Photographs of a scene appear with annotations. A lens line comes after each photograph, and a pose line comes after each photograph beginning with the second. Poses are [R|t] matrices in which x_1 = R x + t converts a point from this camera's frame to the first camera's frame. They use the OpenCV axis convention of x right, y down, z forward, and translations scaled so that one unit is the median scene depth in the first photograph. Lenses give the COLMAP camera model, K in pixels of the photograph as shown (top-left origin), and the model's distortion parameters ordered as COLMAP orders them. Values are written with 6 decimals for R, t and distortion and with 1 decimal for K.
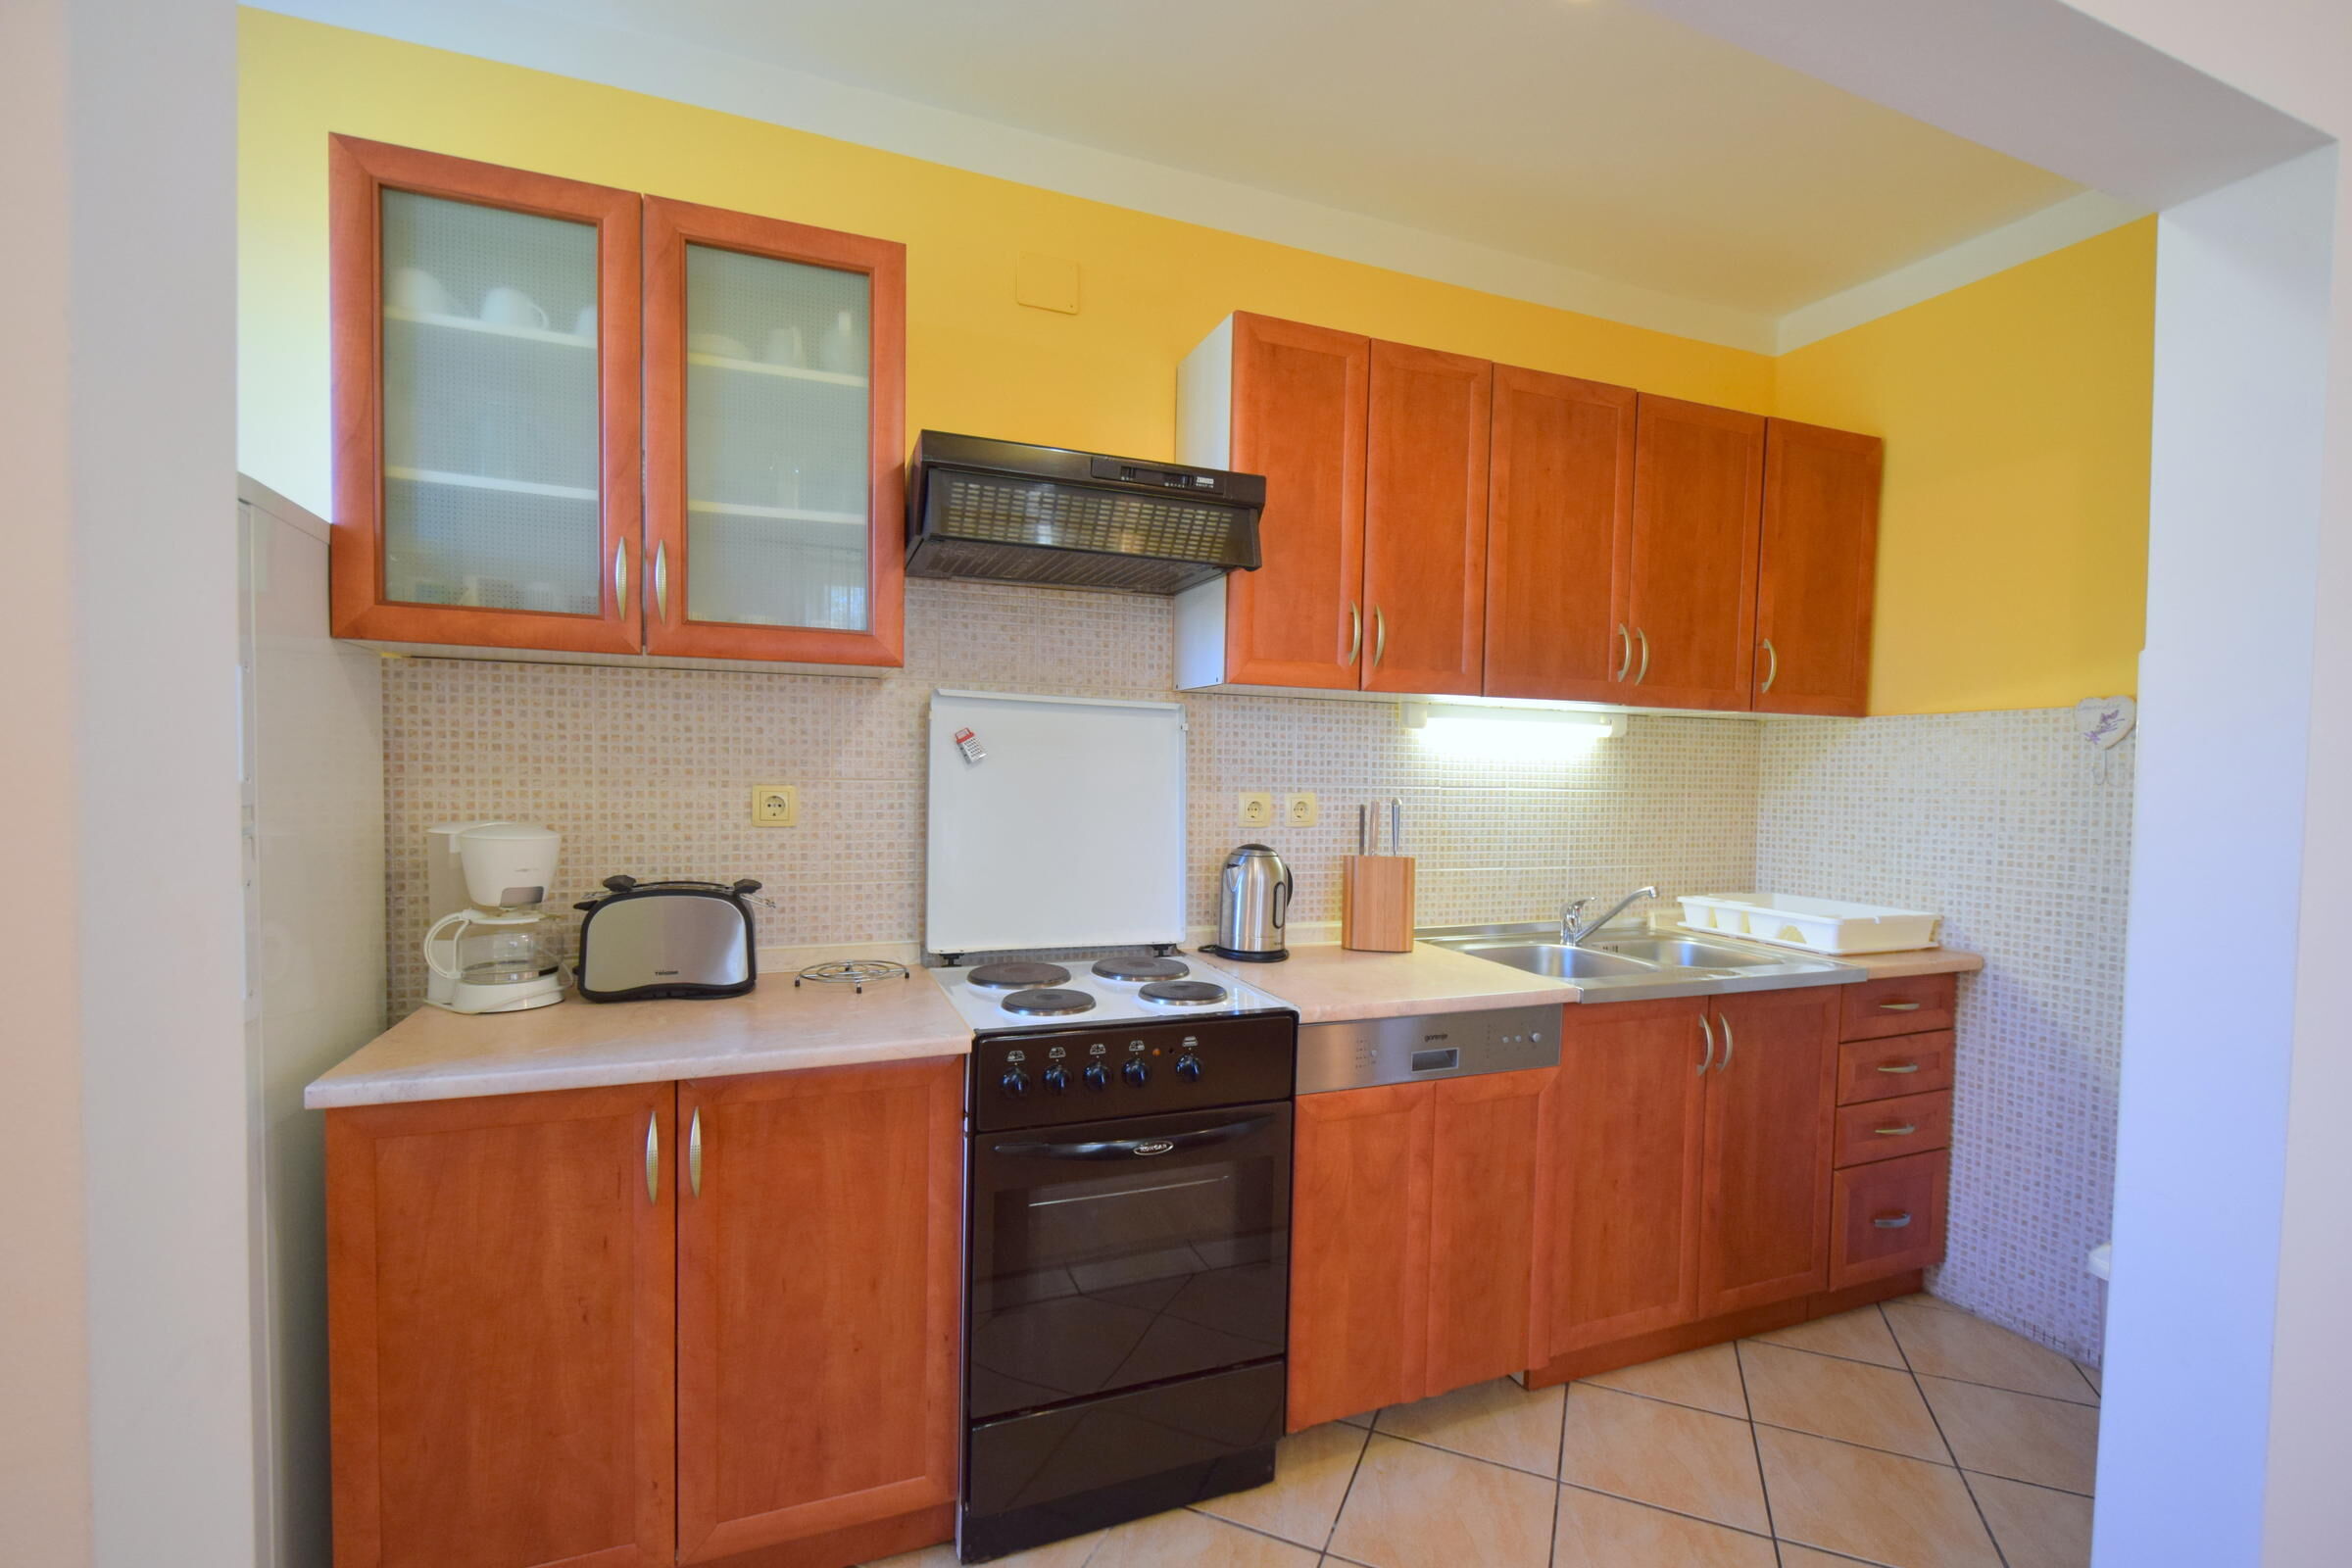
lens RADIAL K [[1028.8, 0, 1176.9], [0, 1028.8, 785.4], [0, 0, 1]] dist [0.011731, 0.000507]
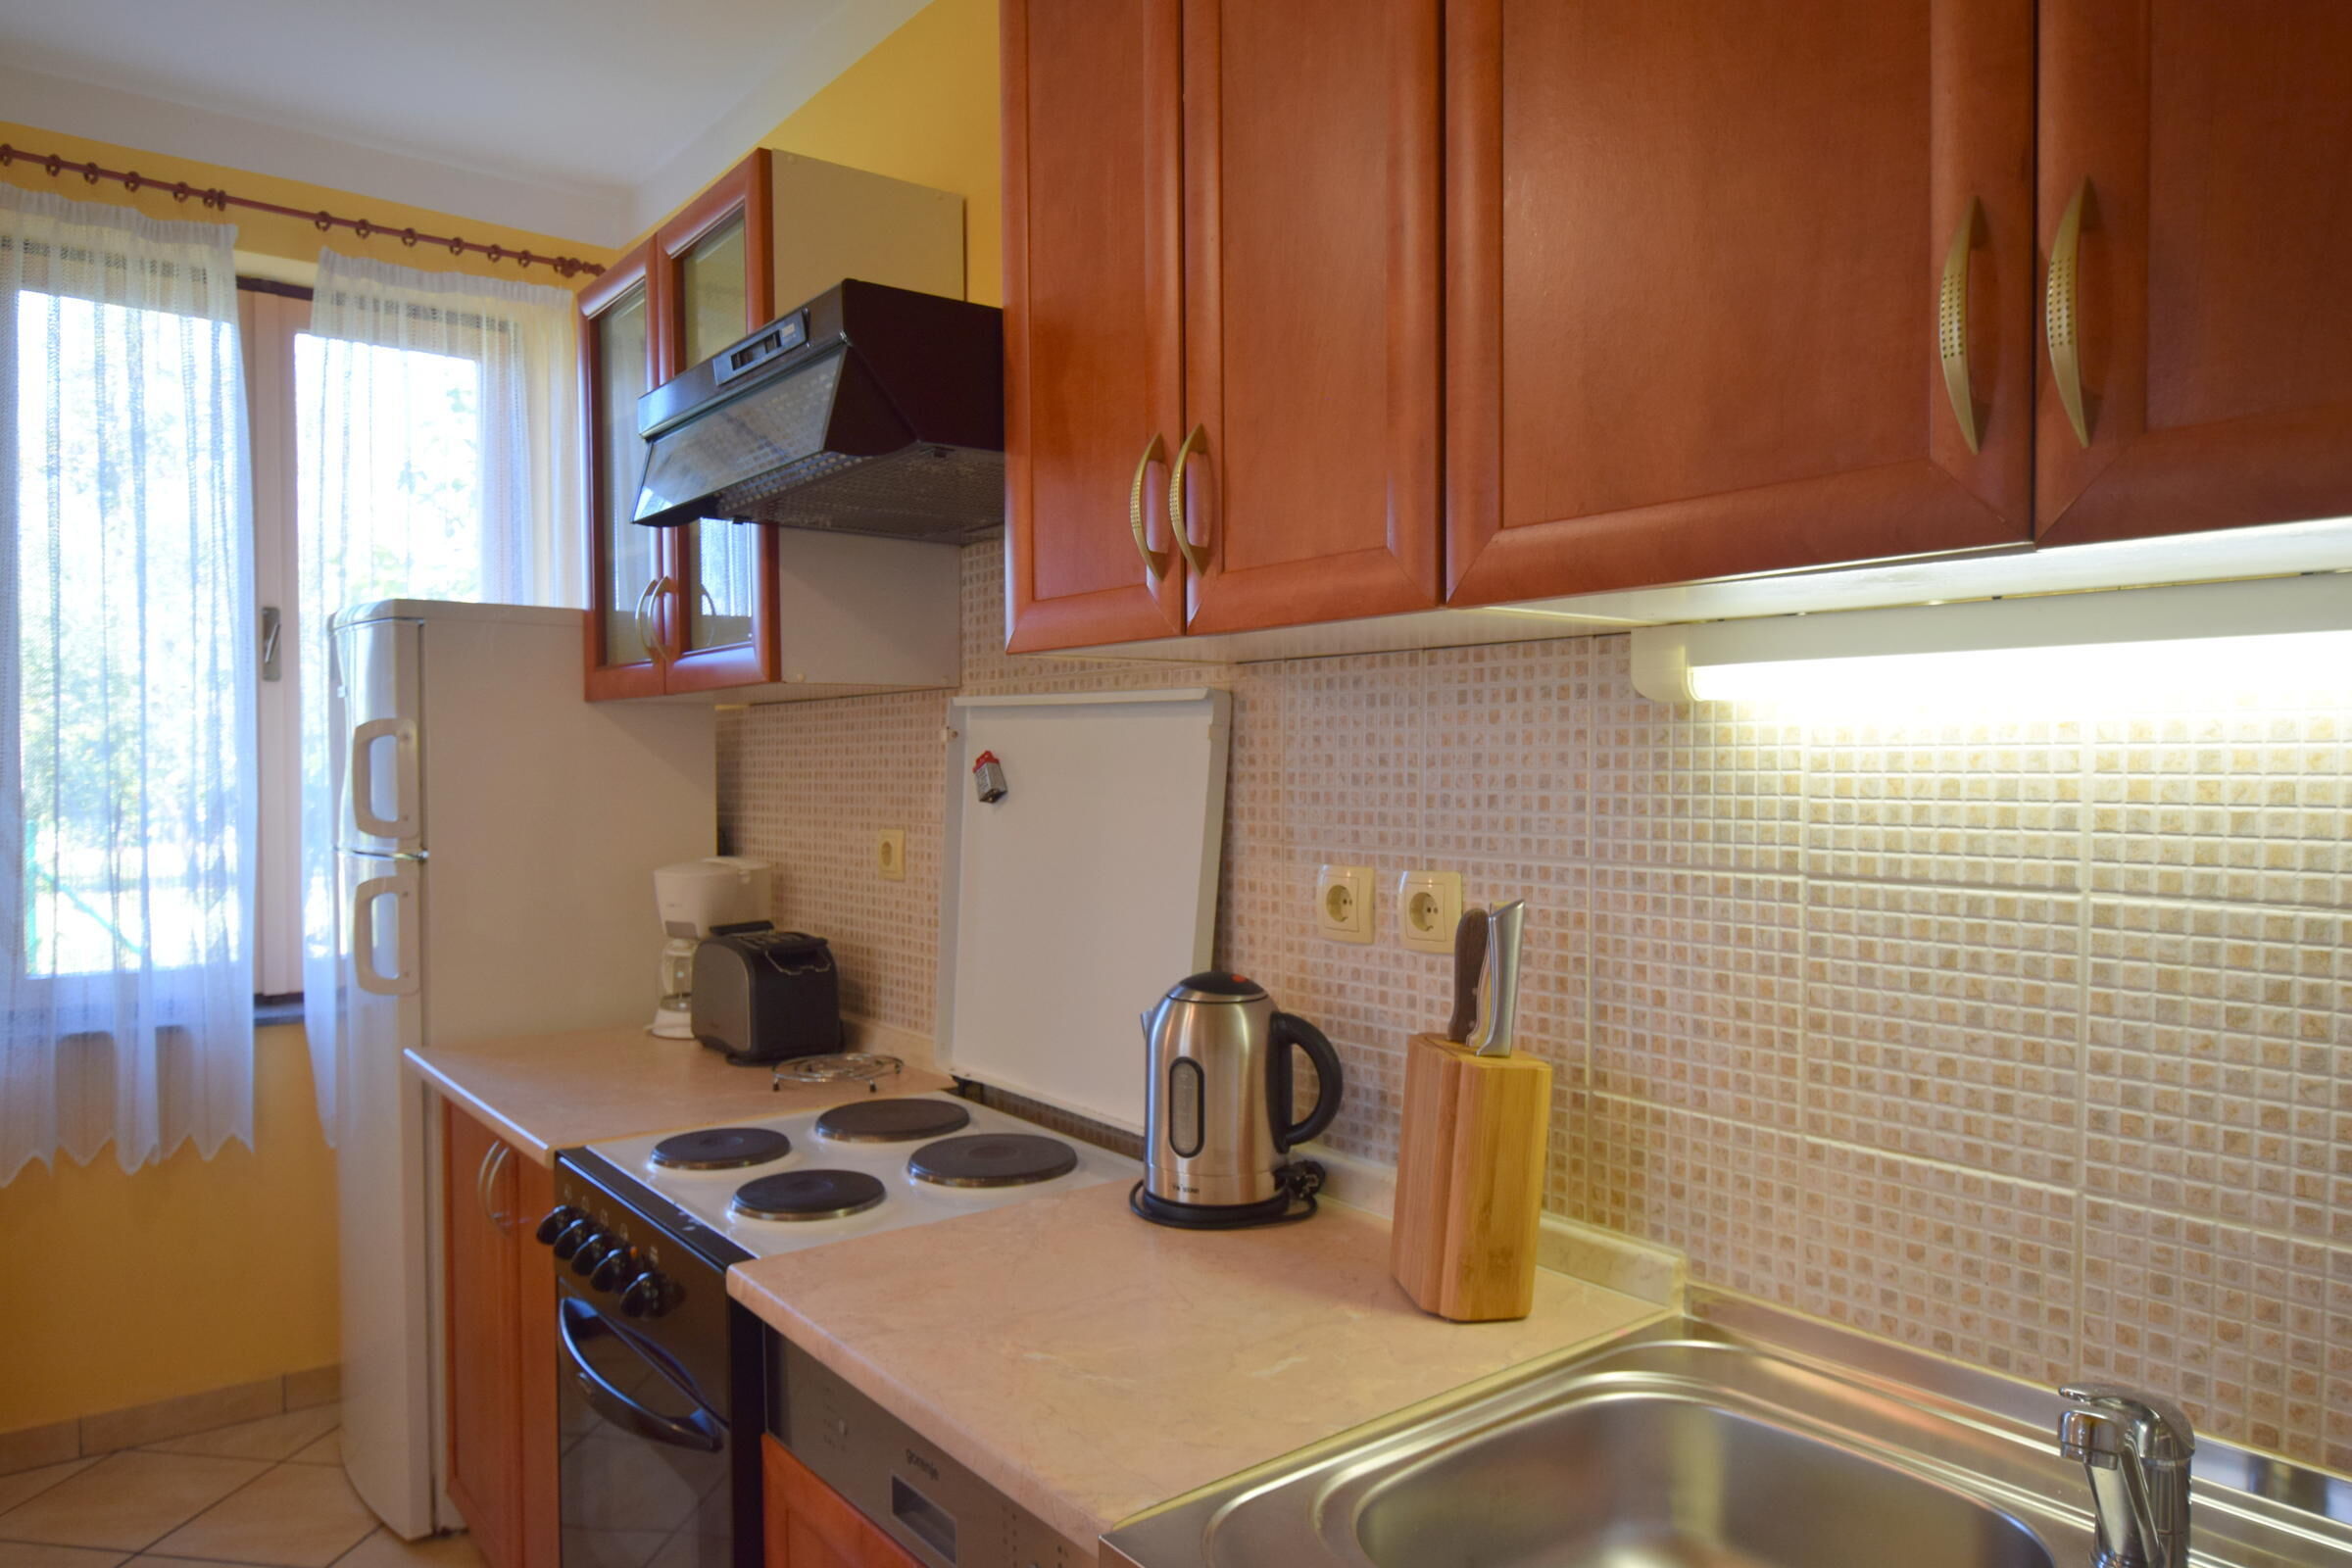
lens RADIAL K [[1514.4, 0, 1177.1], [0, 1514.4, 786.5], [0, 0, 1]] dist [0.001150, -0.000113]
pose [[0.286446, -0.004090, -0.958088, 0.678699], [-0.007922, 0.999947, -0.006637, -0.022632], [0.958064, 0.009491, 0.286398, 0.712863]]
